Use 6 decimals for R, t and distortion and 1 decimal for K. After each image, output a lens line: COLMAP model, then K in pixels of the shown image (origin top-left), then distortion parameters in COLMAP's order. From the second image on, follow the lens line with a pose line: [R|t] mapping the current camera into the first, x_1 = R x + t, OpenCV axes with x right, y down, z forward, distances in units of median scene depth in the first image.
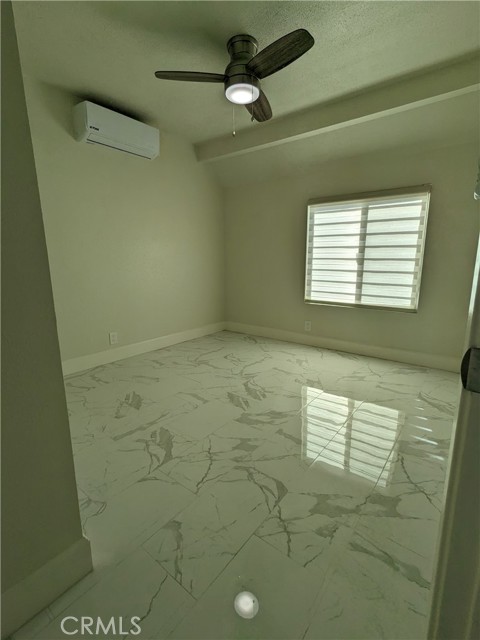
lens RADIAL K [[304.3, 0, 242.0], [0, 304.3, 319.0], [0, 0, 1]] dist [-0.001781, 0.000598]
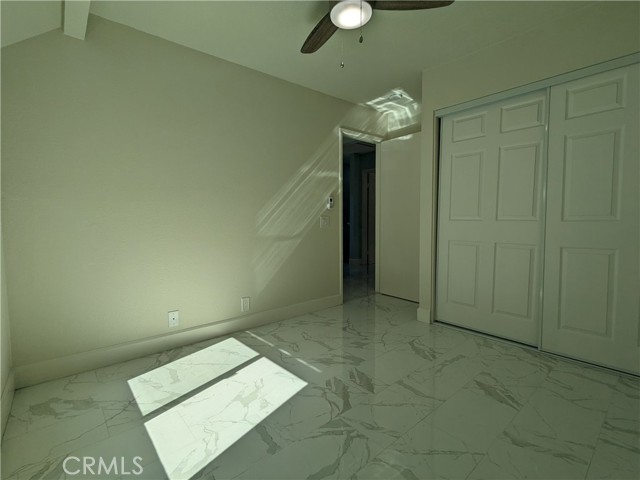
lens RADIAL K [[304.3, 0, 318.3], [0, 304.3, 240.6], [0, 0, 1]] dist [-0.001781, 0.000598]
pose [[-0.979759, -0.000329, 0.200181, -0.071832], [0.051745, 0.965596, 0.254847, -0.363491], [-0.193378, 0.260047, -0.946034, 1.897106]]
